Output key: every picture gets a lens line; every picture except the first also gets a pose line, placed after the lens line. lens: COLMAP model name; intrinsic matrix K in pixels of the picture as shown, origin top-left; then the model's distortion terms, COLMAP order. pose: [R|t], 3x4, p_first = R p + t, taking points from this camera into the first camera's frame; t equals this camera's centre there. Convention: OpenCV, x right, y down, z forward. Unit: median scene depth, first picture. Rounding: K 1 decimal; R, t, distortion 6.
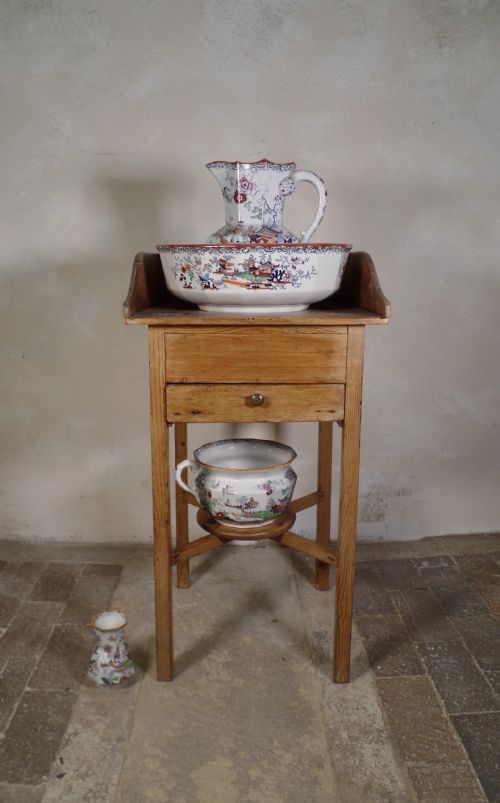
lens RADIAL K [[617.9, 0, 234.2], [0, 617.9, 383.8], [0, 0, 1]] dist [-0.001549, 0.000637]
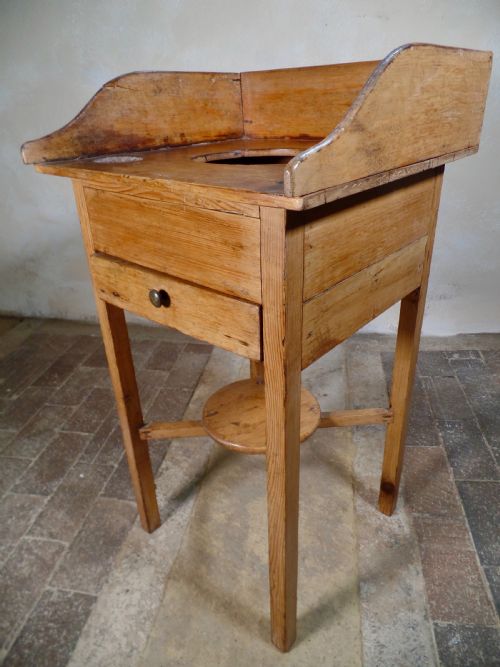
lens RADIAL K [[457.2, 0, 253.0], [0, 457.2, 332.1], [0, 0, 1]] dist [0.000754, -0.006826]
pose [[0.987967, 0.042222, -0.148793, 0.067913], [0.001049, 0.960167, 0.279425, -0.009293], [0.154664, -0.276218, 0.948569, 0.140714]]
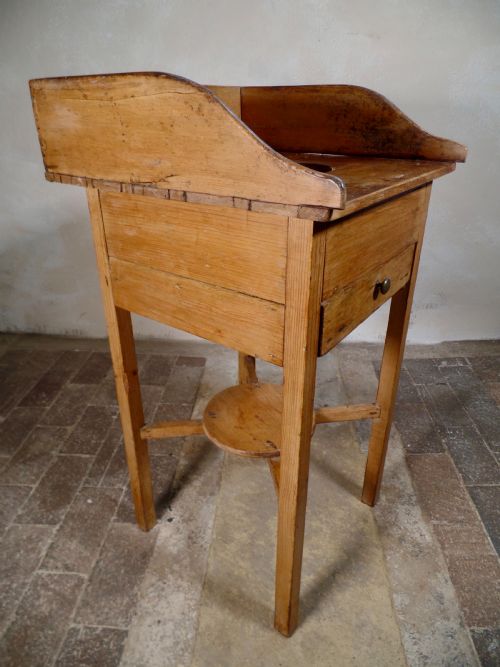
lens RADIAL K [[457.2, 0, 253.0], [0, 457.2, 332.1], [0, 0, 1]] dist [0.000754, -0.006826]
pose [[0.998529, 0.022372, -0.049390, -0.053771], [-0.008496, 0.964217, 0.264977, -0.021300], [0.053551, -0.264167, 0.962989, 0.140526]]
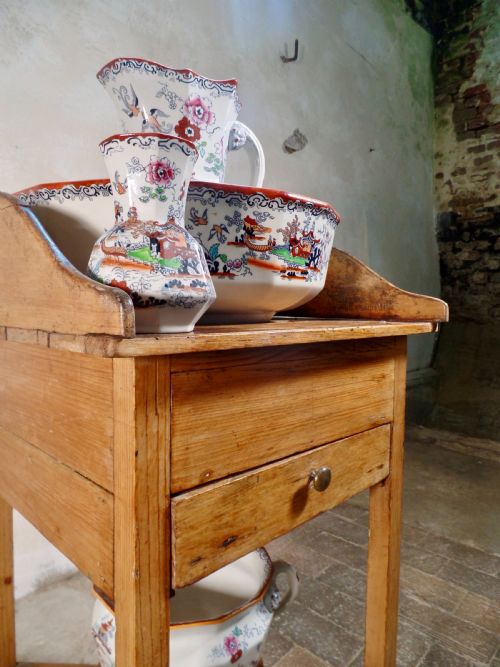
lens RADIAL K [[460.2, 0, 251.3], [0, 460.2, 318.7], [0, 0, 1]] dist [-0.006163, -0.000083]
pose [[0.705936, -0.015996, 0.708095, -0.279966], [0.106321, 0.990810, -0.083614, -0.083454], [-0.700250, 0.134312, 0.701149, 0.716235]]
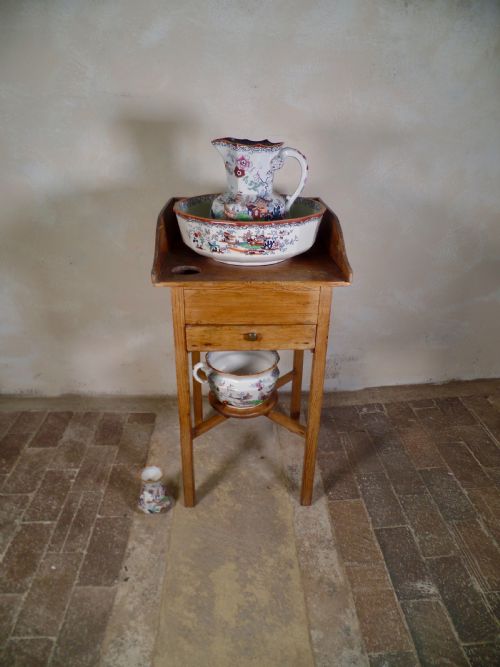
lens RADIAL K [[457.2, 0, 253.0], [0, 457.2, 332.1], [0, 0, 1]] dist [0.000754, -0.006826]
pose [[0.998612, -0.007253, 0.052168, -0.014503], [-0.006069, 0.968031, 0.250756, -0.231015], [-0.052319, -0.250725, 0.966644, 0.019755]]
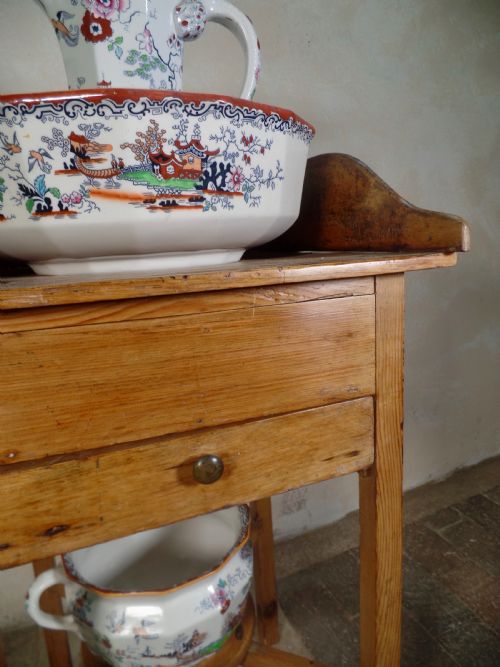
lens RADIAL K [[457.2, 0, 253.0], [0, 457.2, 332.1], [0, 0, 1]] dist [0.000754, -0.006826]
pose [[0.928985, -0.122720, 0.349181, -0.030934], [0.124662, 0.992054, 0.016999, -0.066031], [-0.348493, 0.027738, 0.936901, 0.668905]]
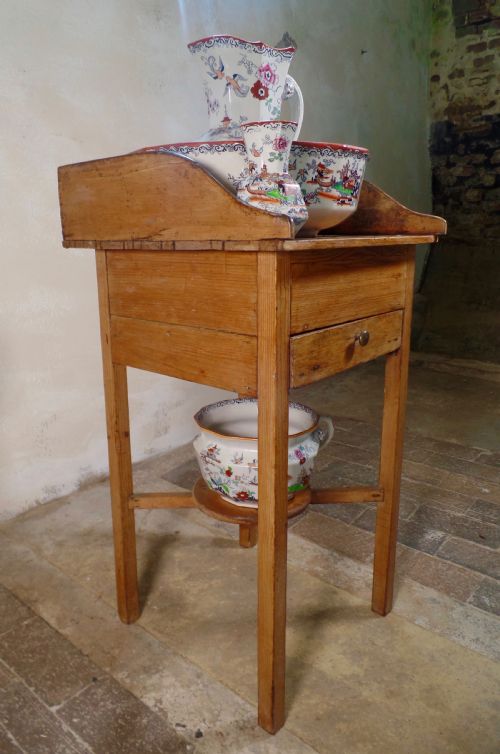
lens RADIAL K [[551.9, 0, 236.5], [0, 551.9, 346.0], [0, 0, 1]] dist [-0.000894, -0.002033]
pose [[0.659058, -0.162197, 0.734394, -0.604170], [0.136861, 0.986029, 0.094952, -0.056370], [-0.739535, 0.037931, 0.672049, 0.604638]]
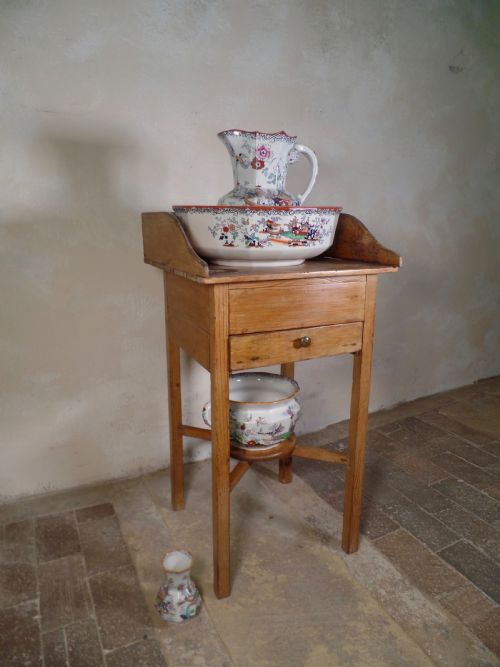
lens RADIAL K [[473.7, 0, 253.0], [0, 473.7, 331.7], [0, 0, 1]] dist [-0.000587, -0.006335]
pose [[0.898646, -0.098835, 0.427396, -0.416658], [0.078572, 0.994798, 0.064840, -0.056779], [-0.431581, -0.024687, 0.901736, 0.228138]]
